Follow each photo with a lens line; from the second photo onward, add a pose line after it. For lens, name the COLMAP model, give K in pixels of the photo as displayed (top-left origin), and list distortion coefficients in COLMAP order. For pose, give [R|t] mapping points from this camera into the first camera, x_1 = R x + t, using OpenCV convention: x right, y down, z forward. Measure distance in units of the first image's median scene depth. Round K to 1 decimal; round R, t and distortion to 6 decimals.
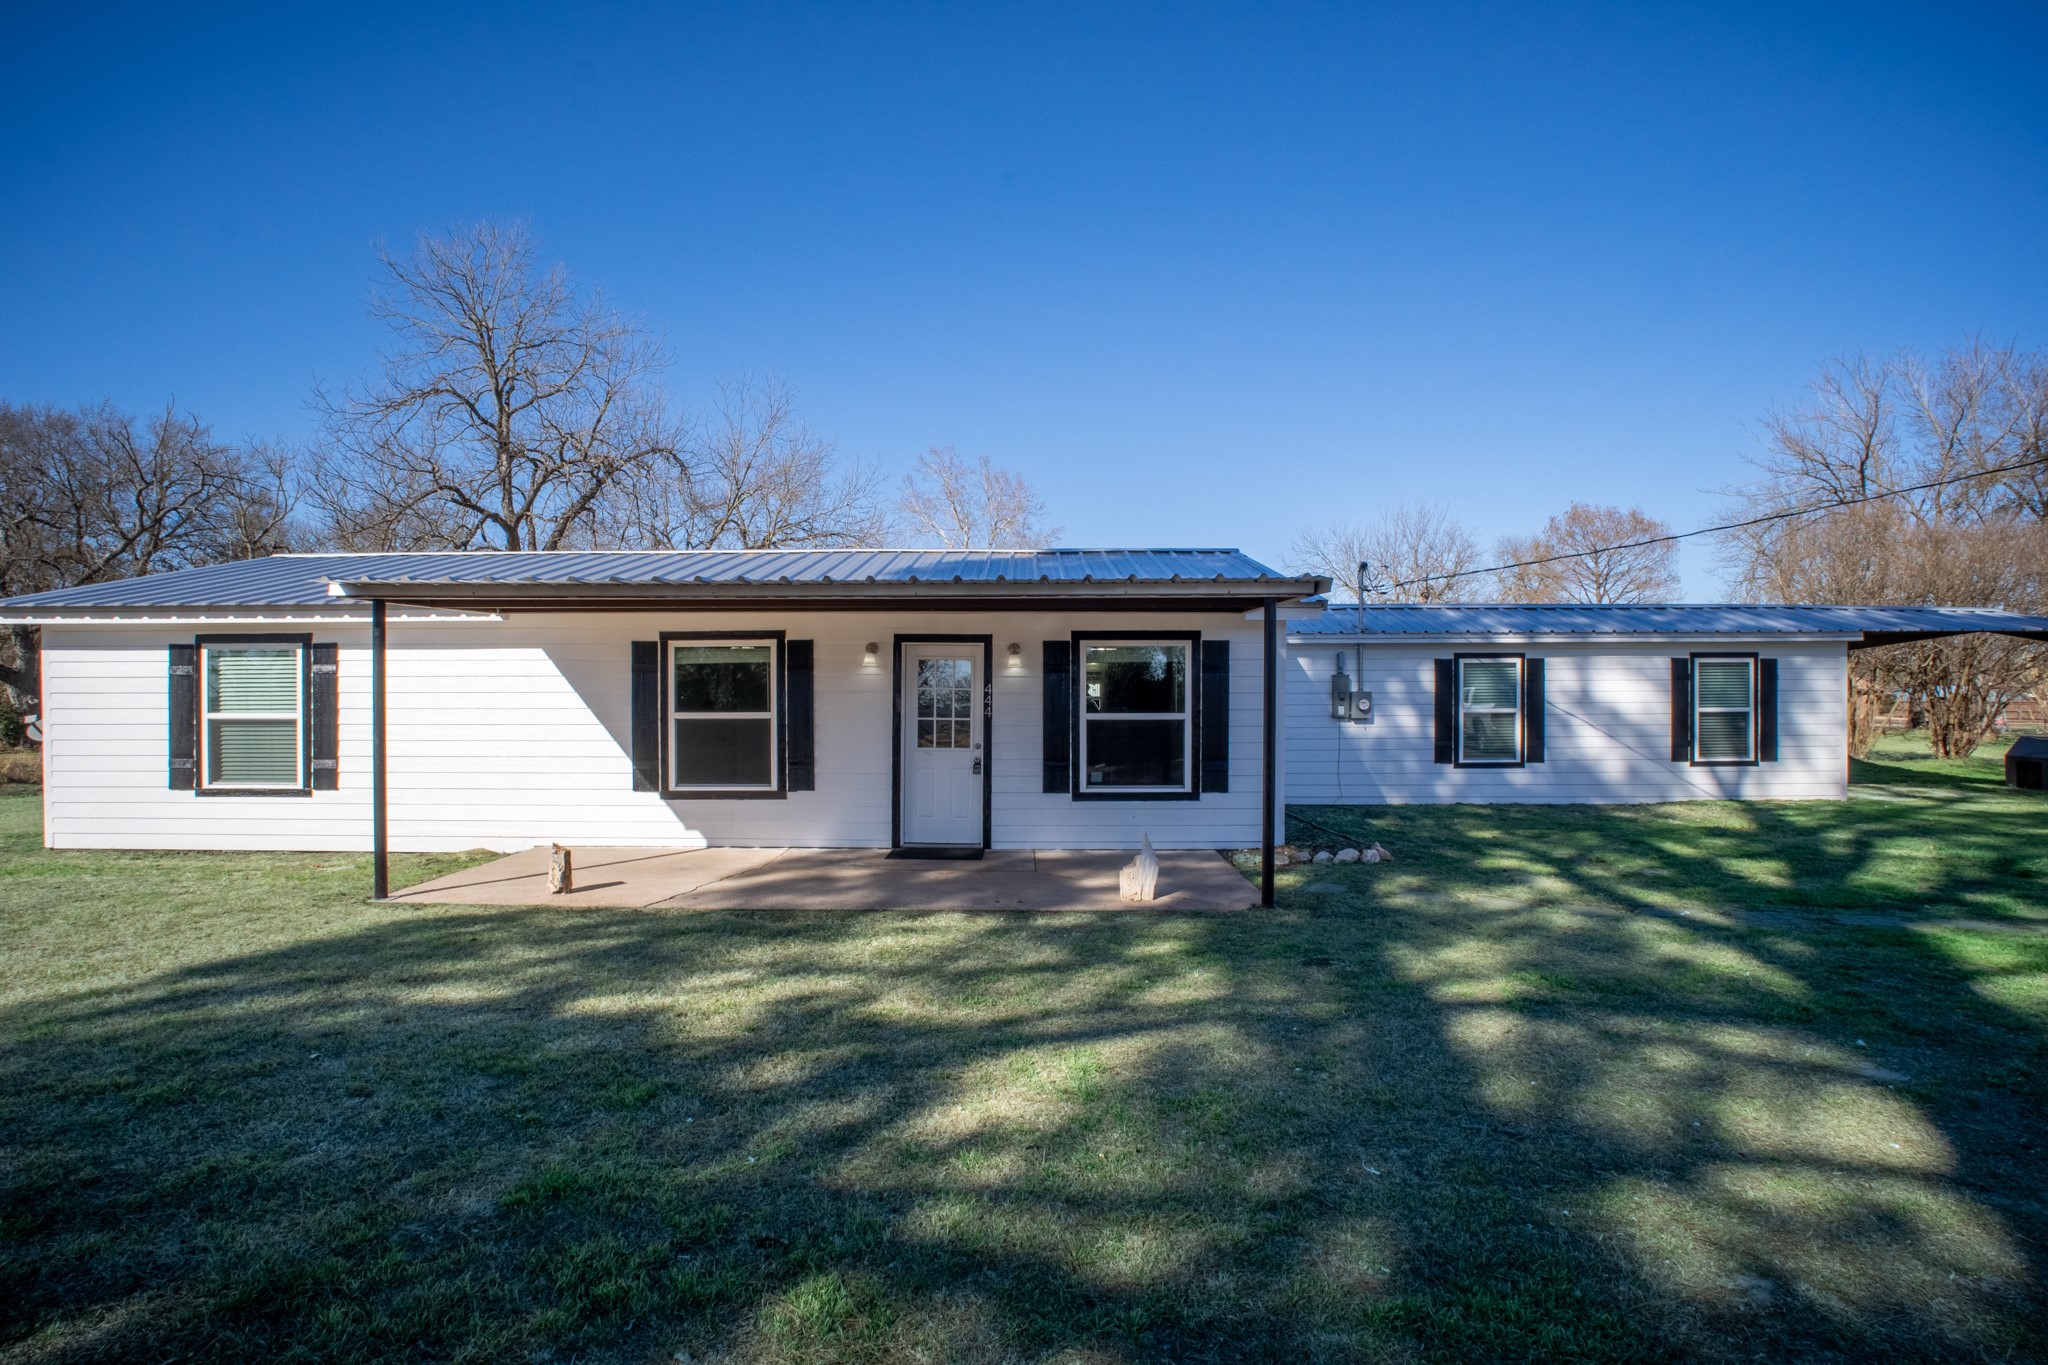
lens RADIAL K [[1017.9, 0, 1014.7], [0, 1017.9, 695.2], [0, 0, 1]] dist [-0.072931, 0.033210]
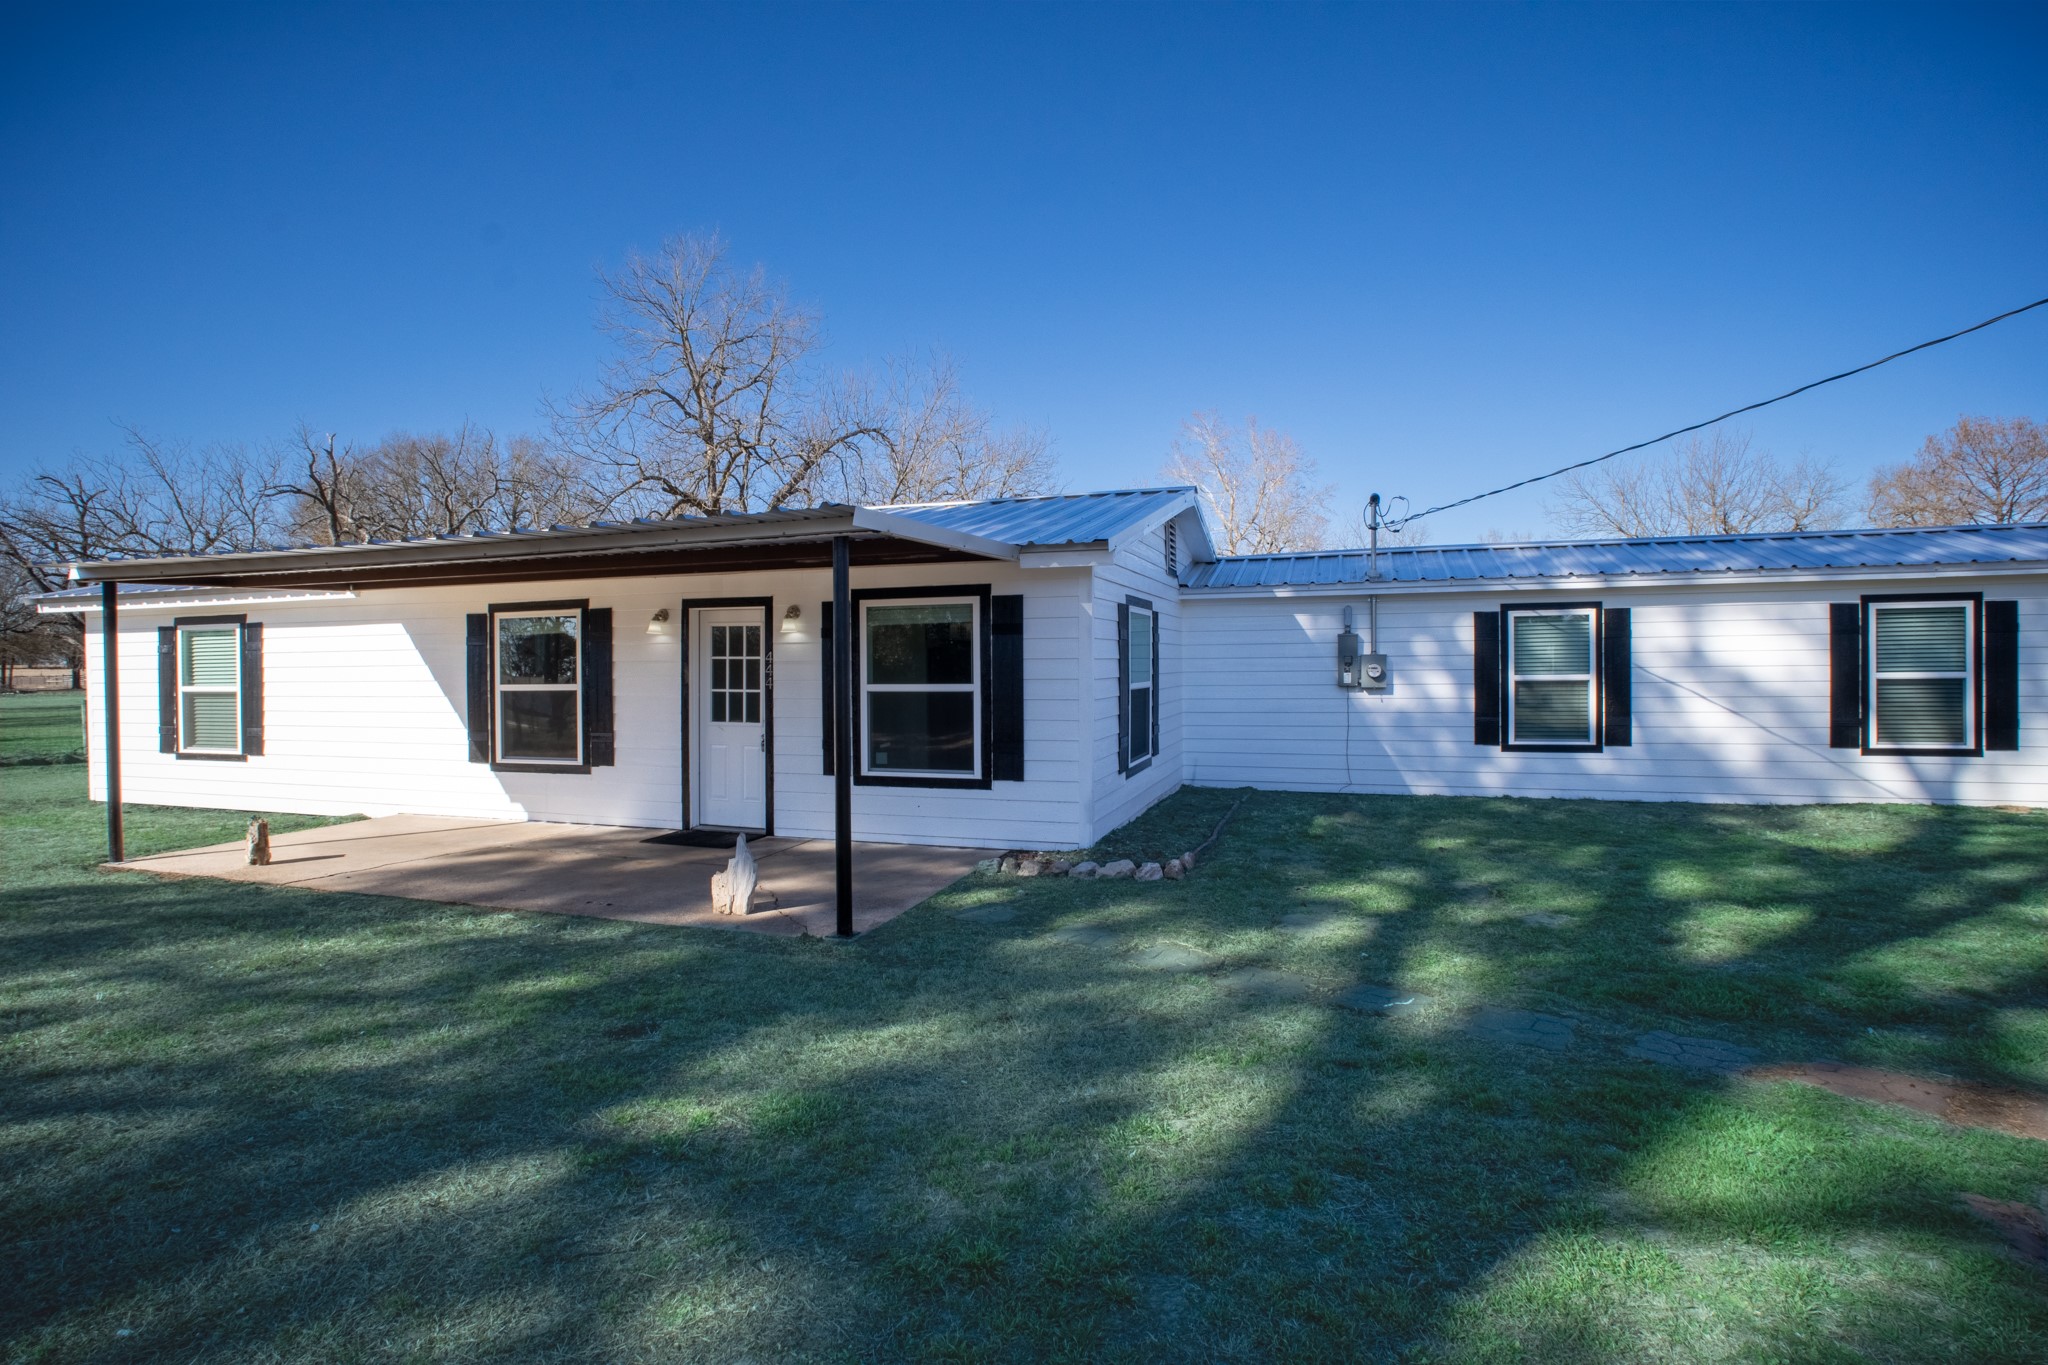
lens RADIAL K [[992.8, 0, 1024.0], [0, 992.8, 682.5], [0, 0, 1]] dist [-0.070906, 0.029689]
pose [[0.954732, -0.002875, -0.297453, 0.434760], [0.009384, 0.999747, 0.020457, 0.000176], [0.297319, -0.022322, 0.954517, 0.230616]]
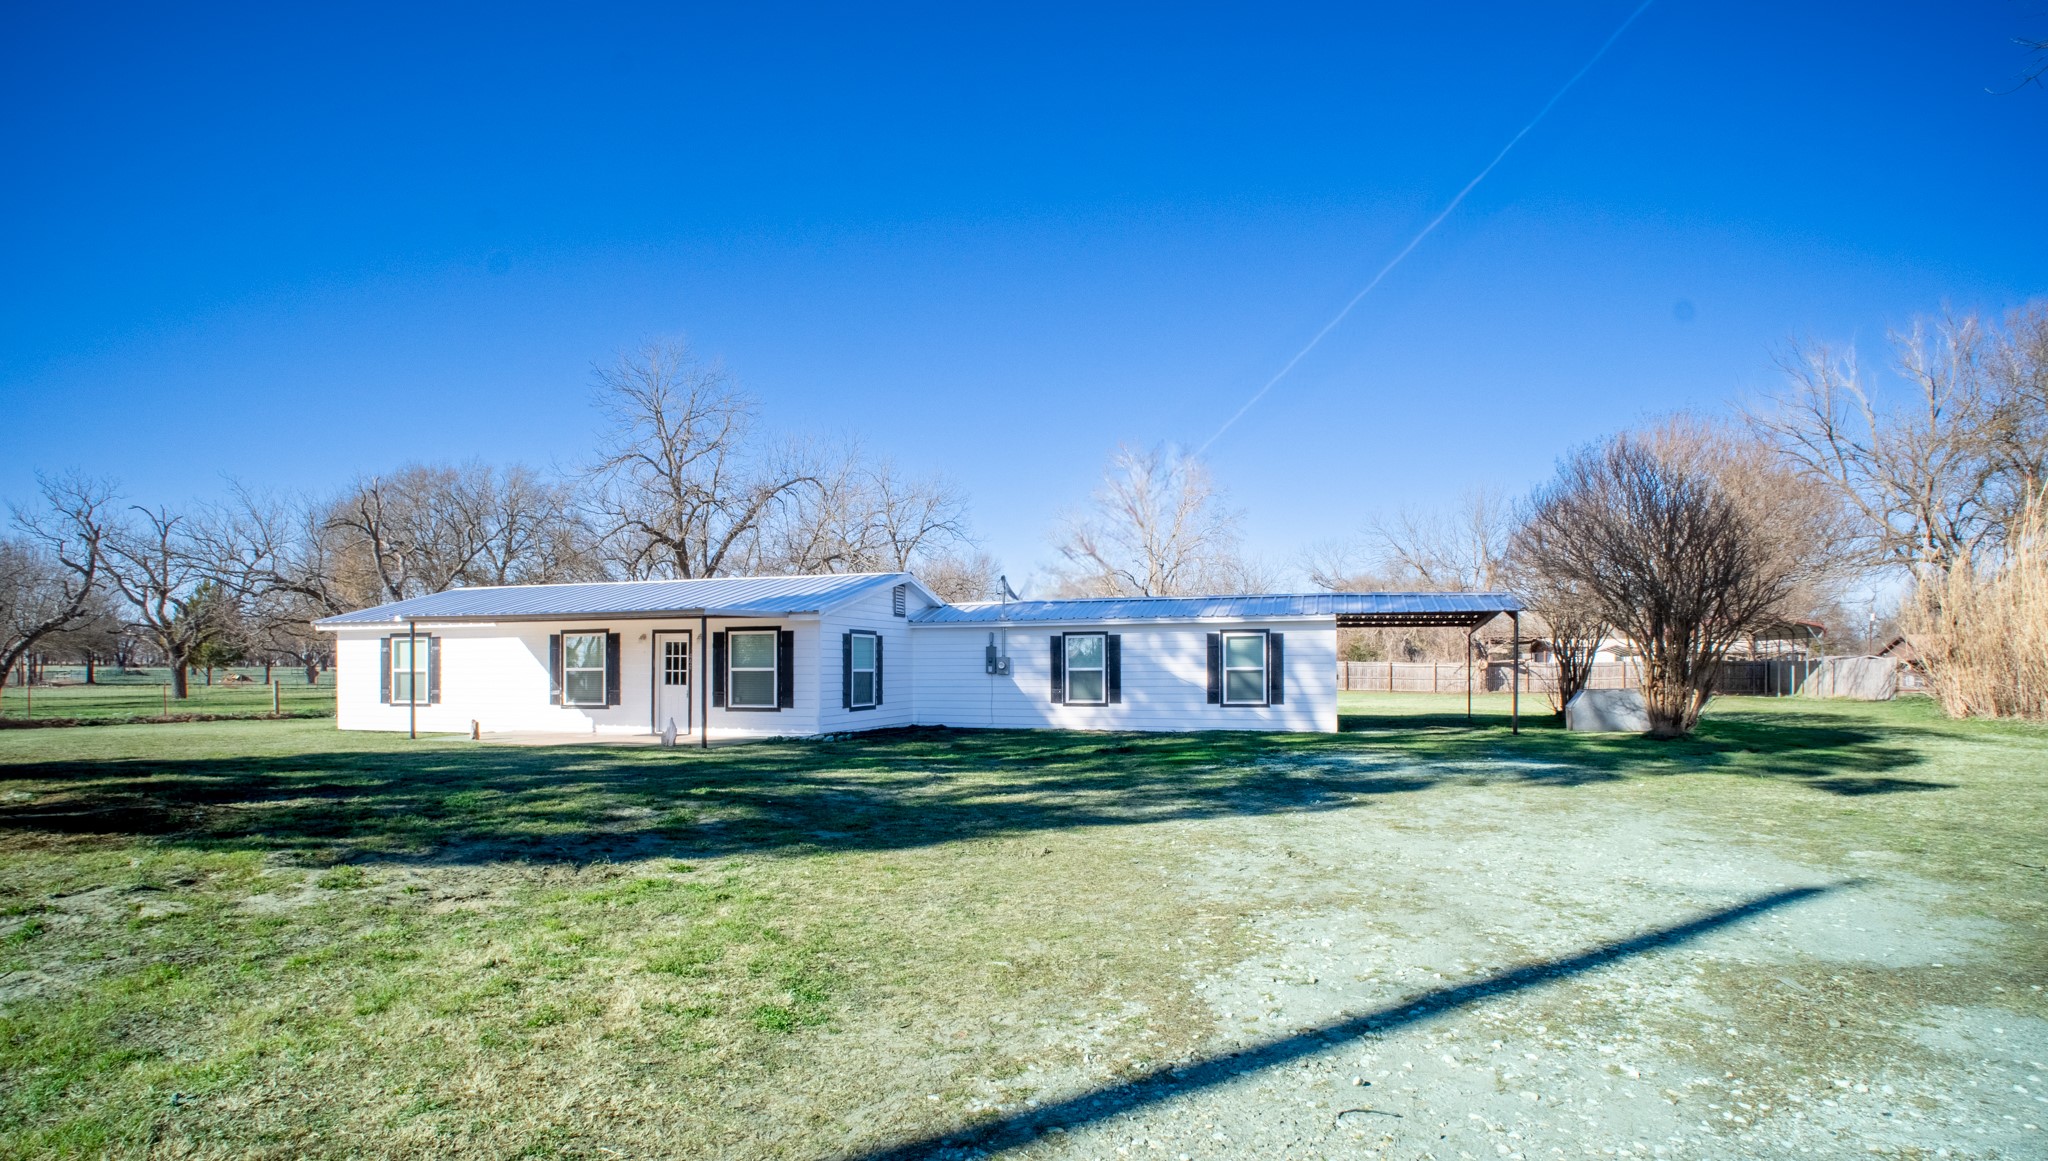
lens RADIAL K [[995.8, 0, 1024.7], [0, 995.8, 657.6], [0, 0, 1]] dist [-0.076415, 0.024817]
pose [[0.961934, -0.004909, -0.273237, 1.128947], [0.002598, 0.999958, -0.008821, 0.015980], [0.273269, 0.007775, 0.961906, -0.701484]]
